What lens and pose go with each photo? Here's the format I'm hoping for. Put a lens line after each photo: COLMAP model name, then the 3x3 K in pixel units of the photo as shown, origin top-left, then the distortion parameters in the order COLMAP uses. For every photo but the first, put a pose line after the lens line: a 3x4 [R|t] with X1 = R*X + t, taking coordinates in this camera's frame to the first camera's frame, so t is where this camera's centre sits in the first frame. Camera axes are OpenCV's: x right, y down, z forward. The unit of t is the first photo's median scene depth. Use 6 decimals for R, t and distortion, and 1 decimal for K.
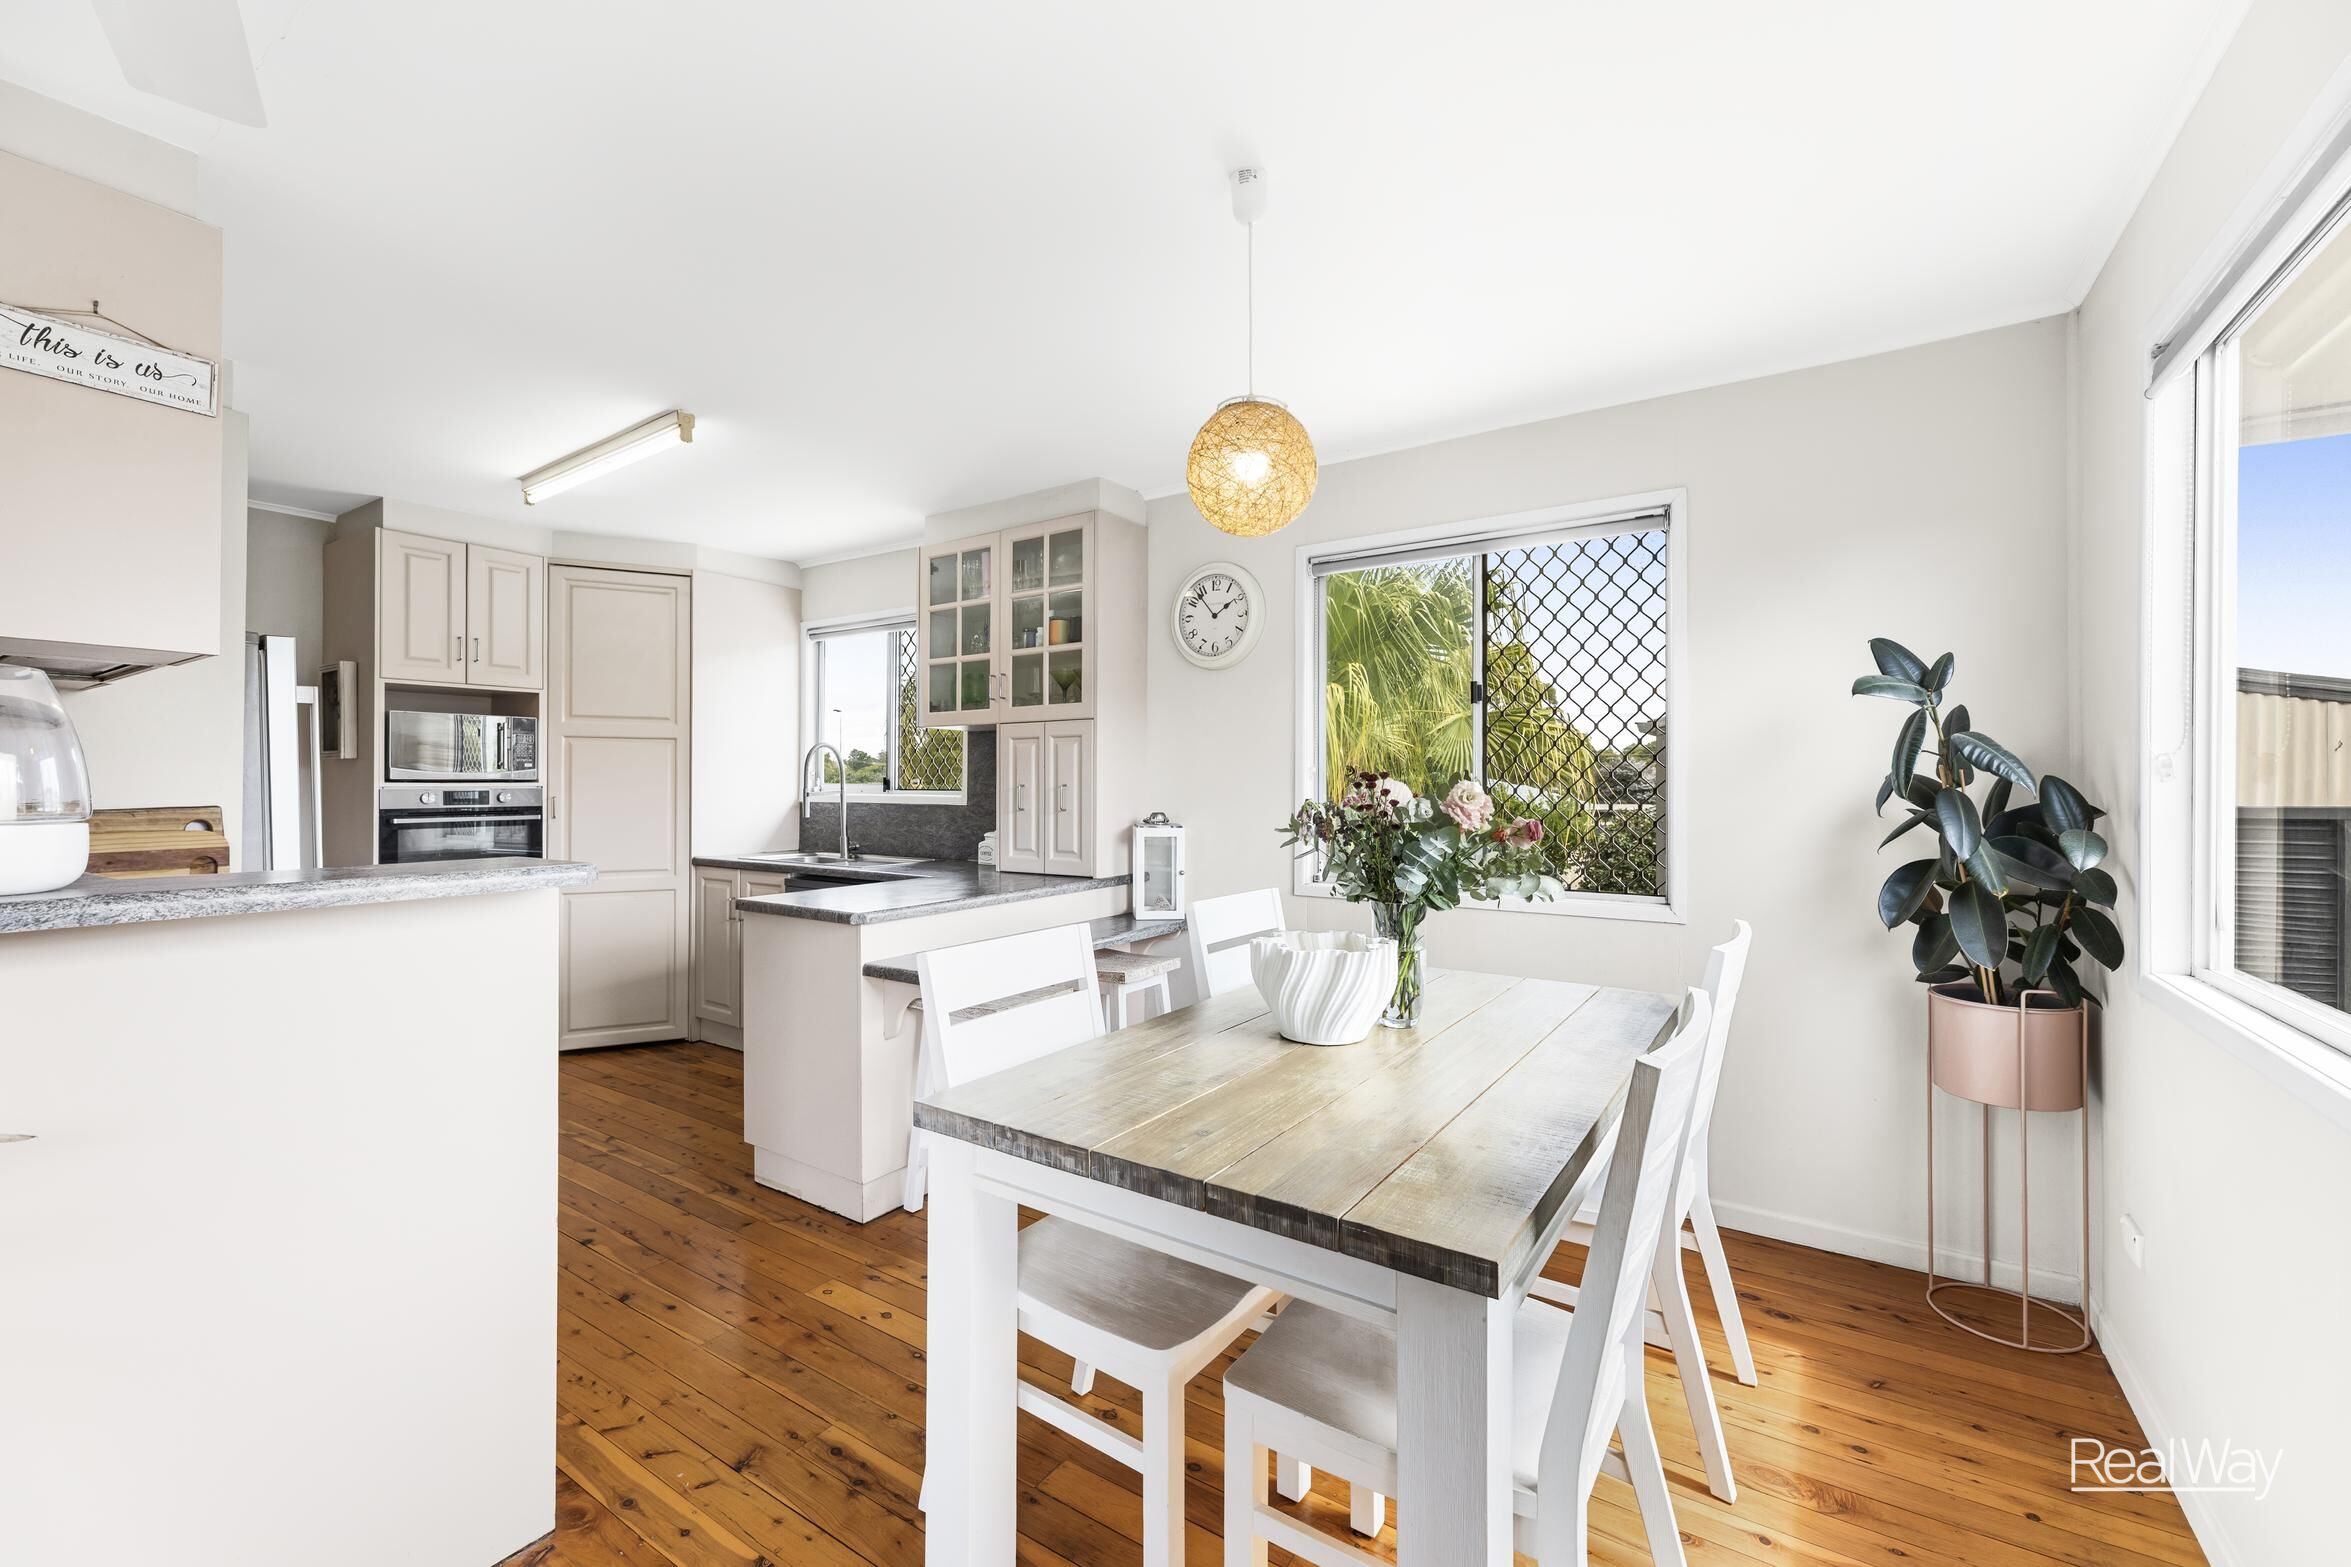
lens RADIAL K [[956.7, 0, 1175.3], [0, 956.7, 782.7], [0, 0, 1]] dist [0.000827, 0.000025]
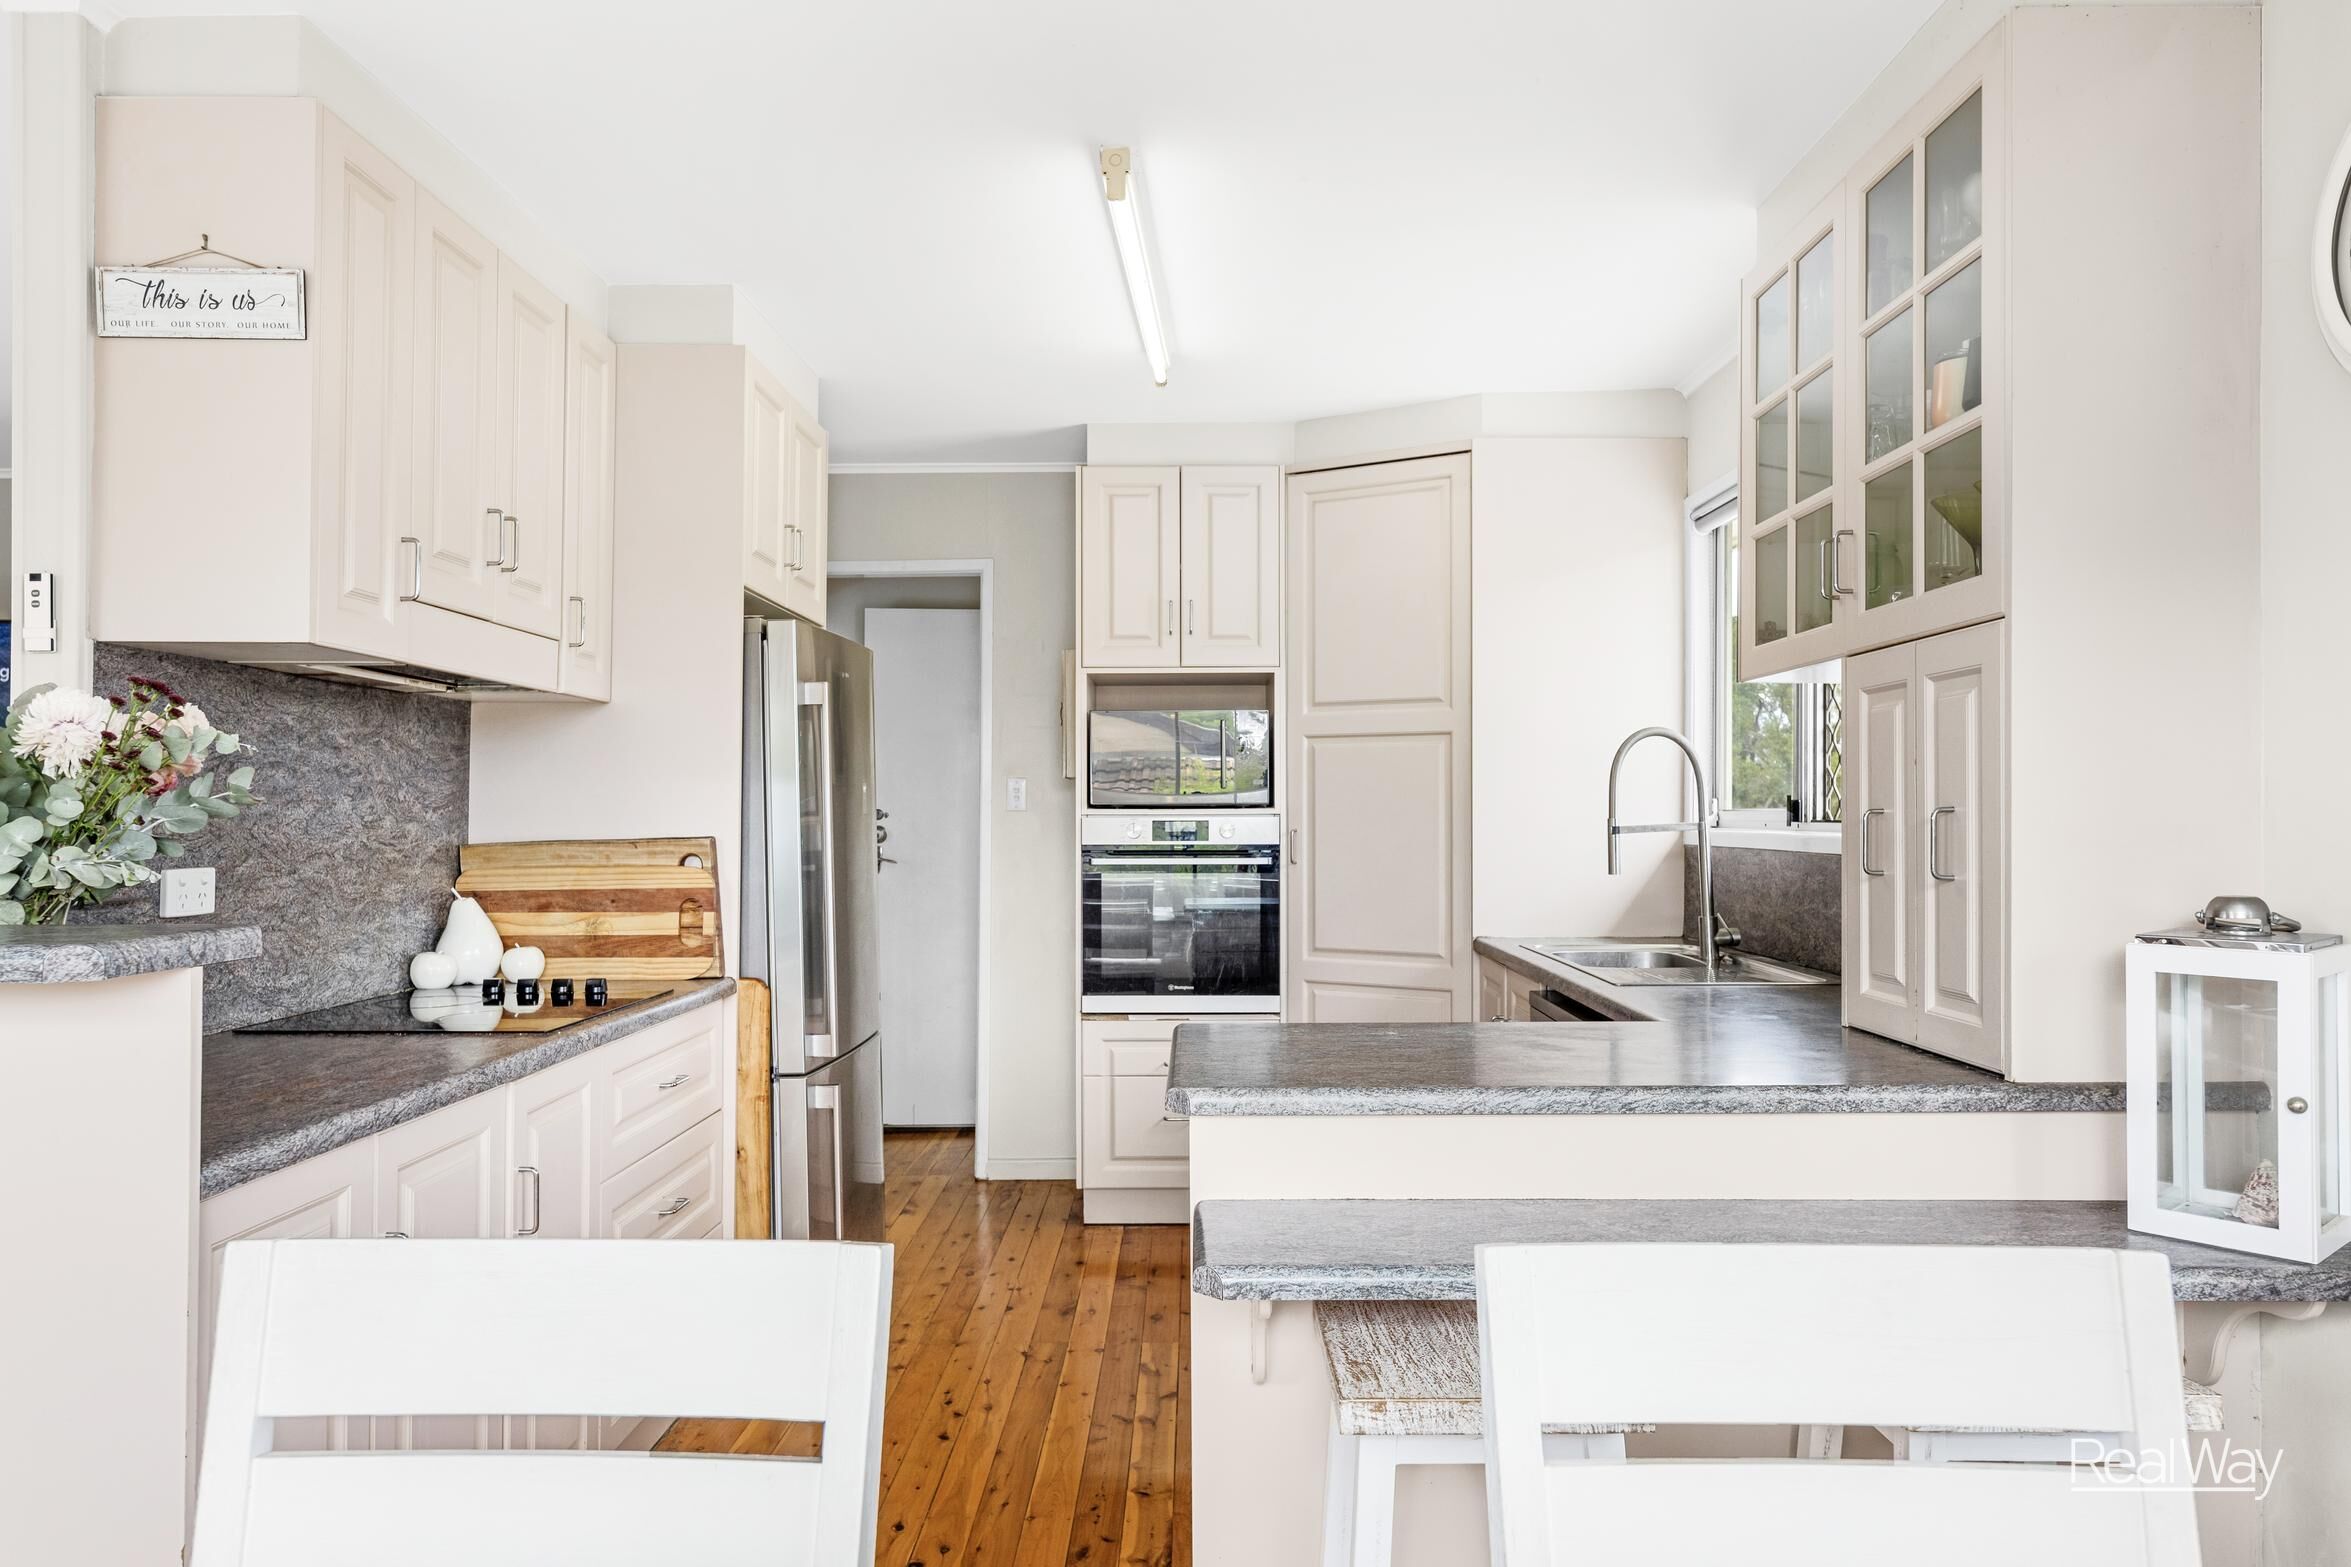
lens RADIAL K [[1526.4, 0, 1173.8], [0, 1526.4, 796.1], [0, 0, 1]] dist [0.005561, -0.000339]
pose [[0.546479, -0.010616, -0.837406, 0.199425], [0.001388, 0.999930, -0.011771, 0.003764], [0.837472, 0.005270, 0.546455, 0.421841]]
